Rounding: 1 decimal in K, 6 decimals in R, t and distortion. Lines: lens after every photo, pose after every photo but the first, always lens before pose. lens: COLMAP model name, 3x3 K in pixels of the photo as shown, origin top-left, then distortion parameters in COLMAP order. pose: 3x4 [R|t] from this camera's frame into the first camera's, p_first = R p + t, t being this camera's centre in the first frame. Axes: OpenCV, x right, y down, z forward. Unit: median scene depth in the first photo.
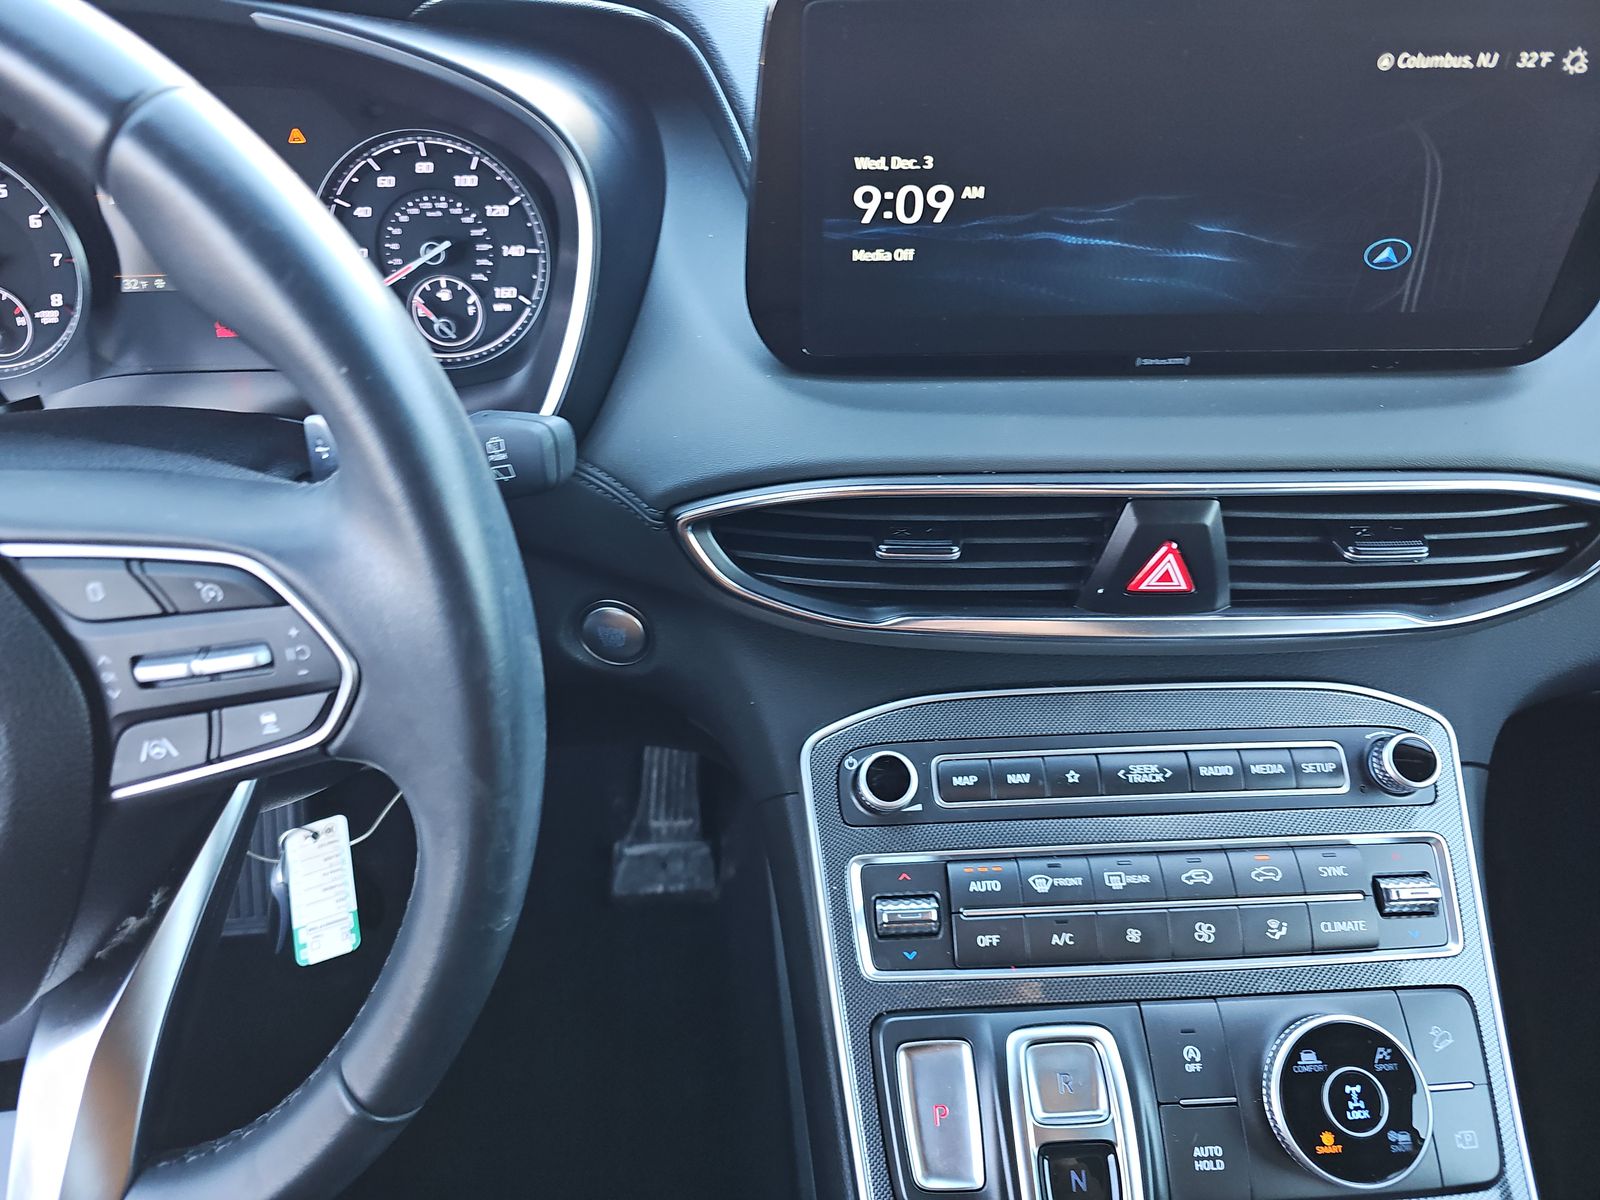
lens RADIAL K [[1057.0, 0, 754.7], [0, 1057.0, 601.6], [0, 0, 1]] dist [0.000333, -0.004918]
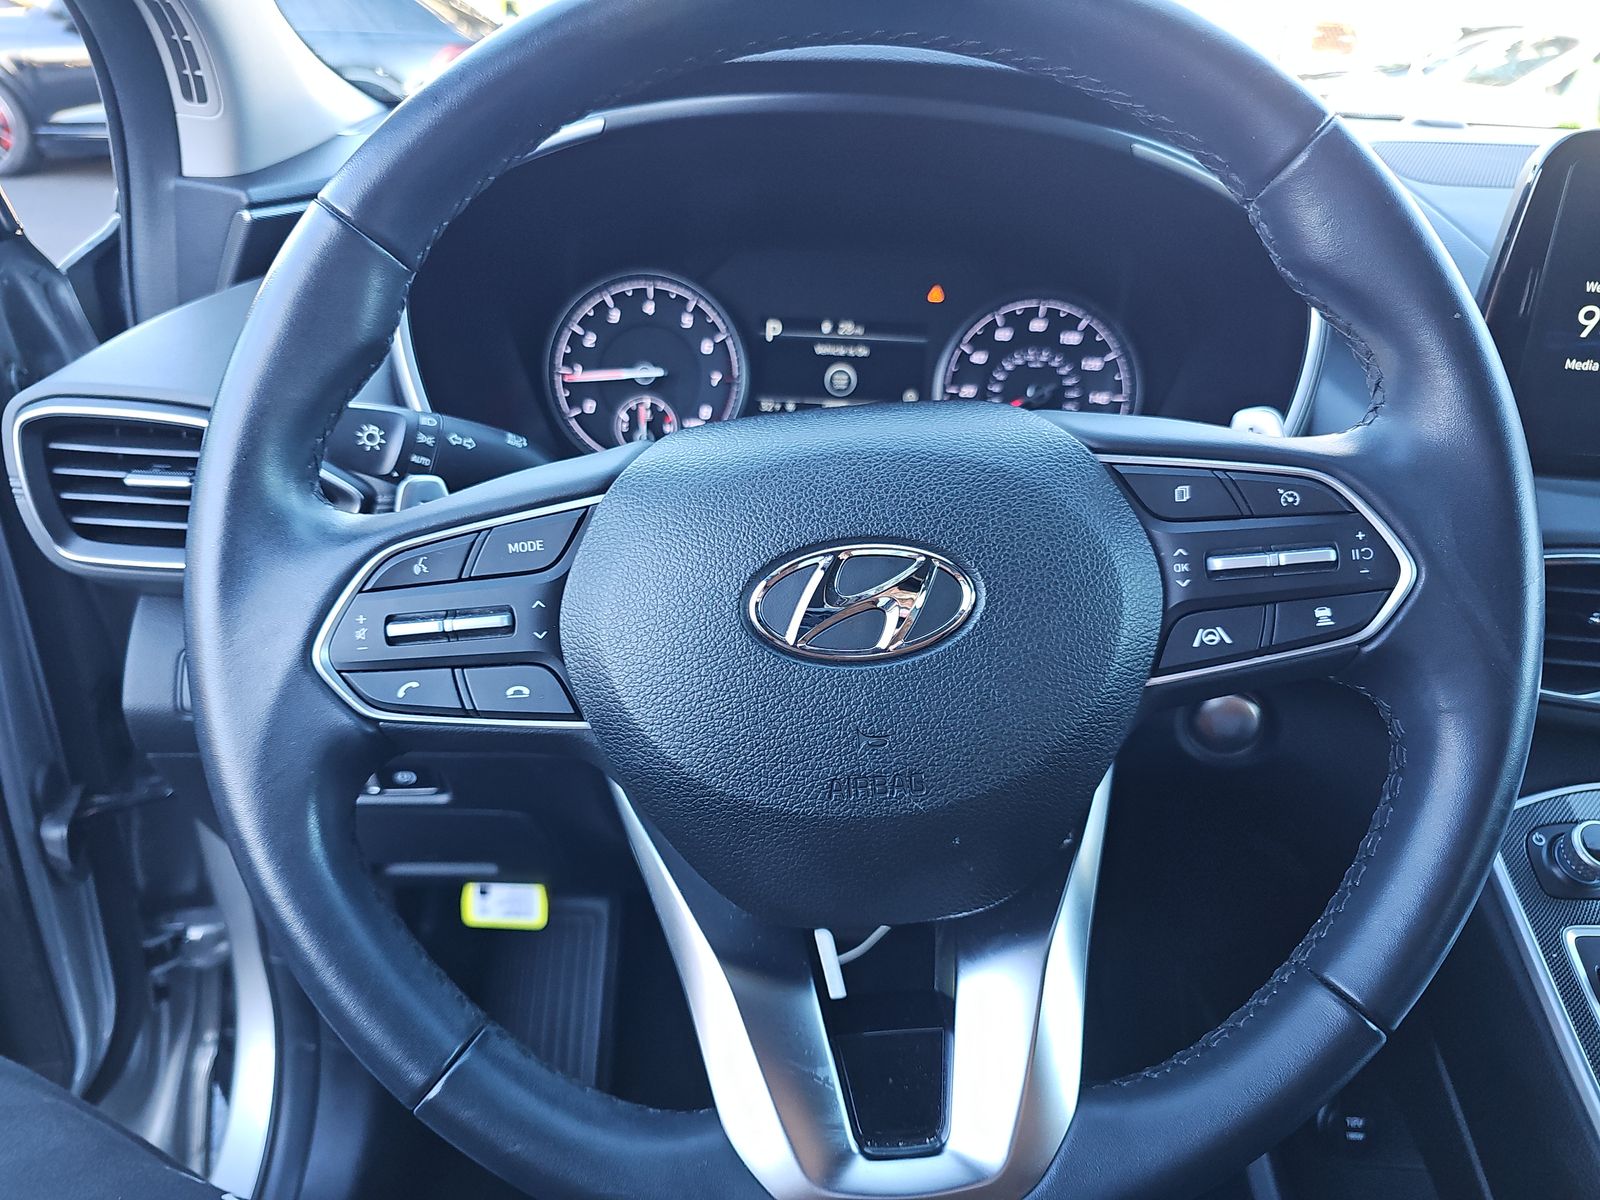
lens RADIAL K [[1057.0, 0, 794.1], [0, 1057.0, 593.5], [0, 0, 1]] dist [0.000333, -0.004918]
pose [[0.994851, 0.072655, -0.070654, -0.468572], [-0.089701, 0.955726, -0.280252, 0.227837], [0.047164, 0.285147, 0.957323, -0.060858]]
